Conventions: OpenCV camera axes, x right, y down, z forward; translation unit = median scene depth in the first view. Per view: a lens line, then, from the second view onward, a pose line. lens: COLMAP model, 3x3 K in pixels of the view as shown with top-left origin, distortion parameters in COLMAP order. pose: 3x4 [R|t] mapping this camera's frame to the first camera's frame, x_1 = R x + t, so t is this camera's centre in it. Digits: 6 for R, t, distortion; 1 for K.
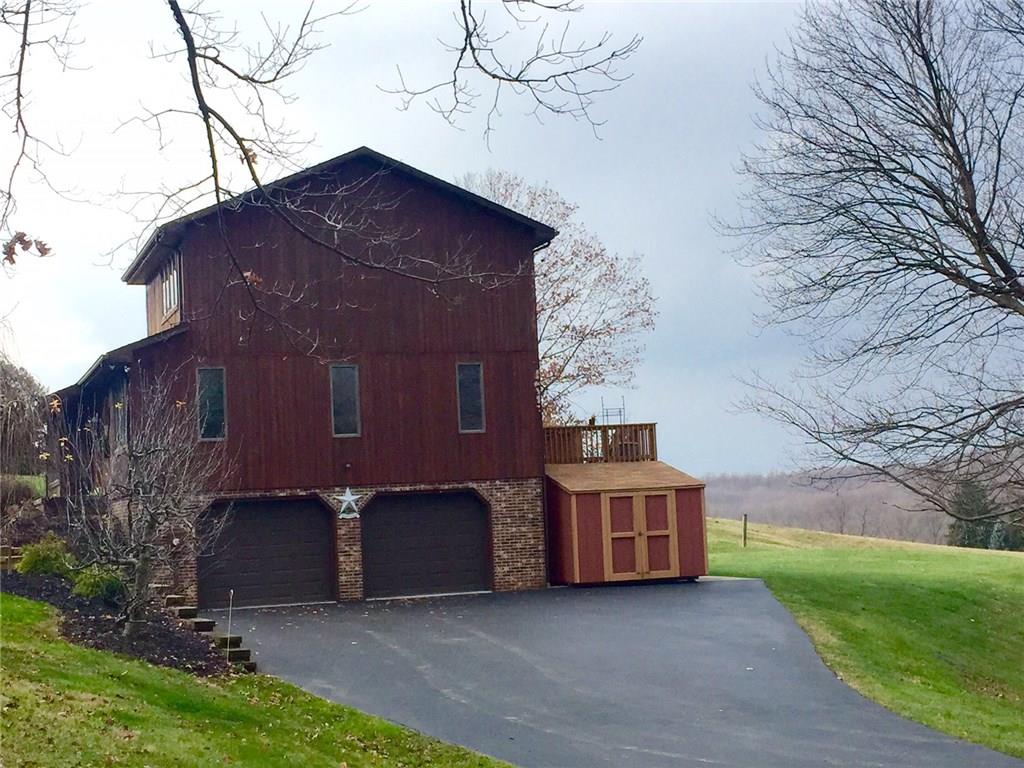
lens RADIAL K [[1610.0, 0, 512.6], [0, 1610.0, 382.9], [0, 0, 1]] dist [-0.062882, 0.000000]
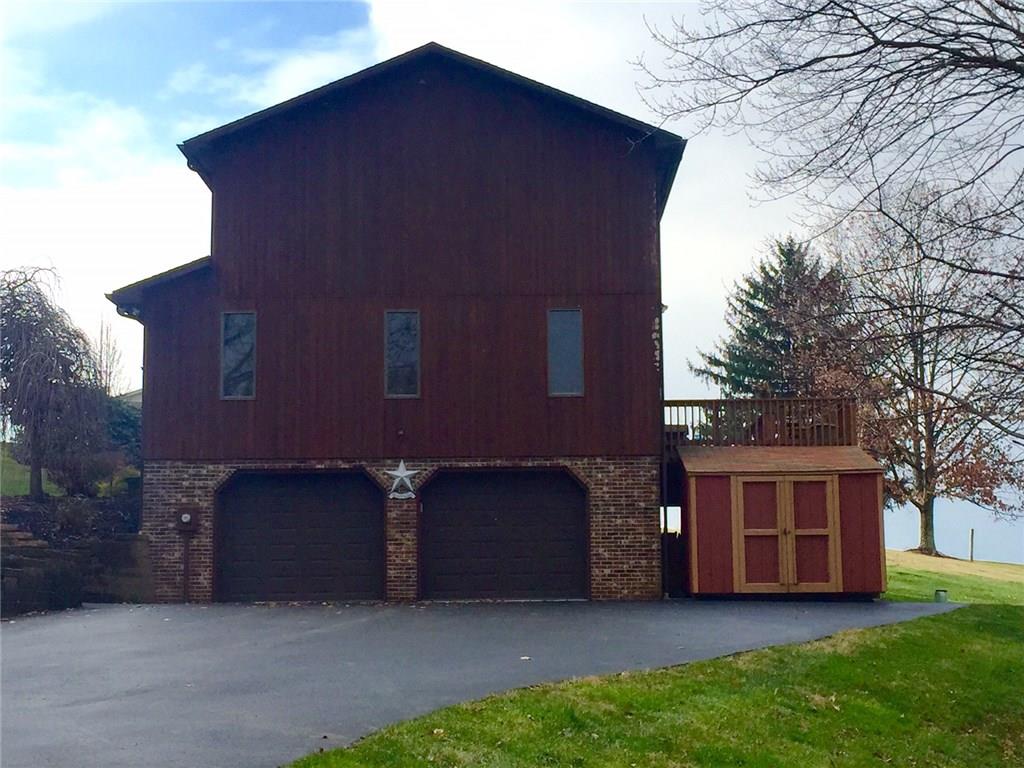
lens RADIAL K [[1610.0, 0, 511.5], [0, 1610.0, 385.2], [0, 0, 1]] dist [-0.062882, 0.000000]
pose [[0.942181, -0.004929, -0.335069, 0.213298], [-0.010985, 0.998900, -0.045583, 0.061769], [0.334925, 0.046628, 0.941090, 0.251048]]
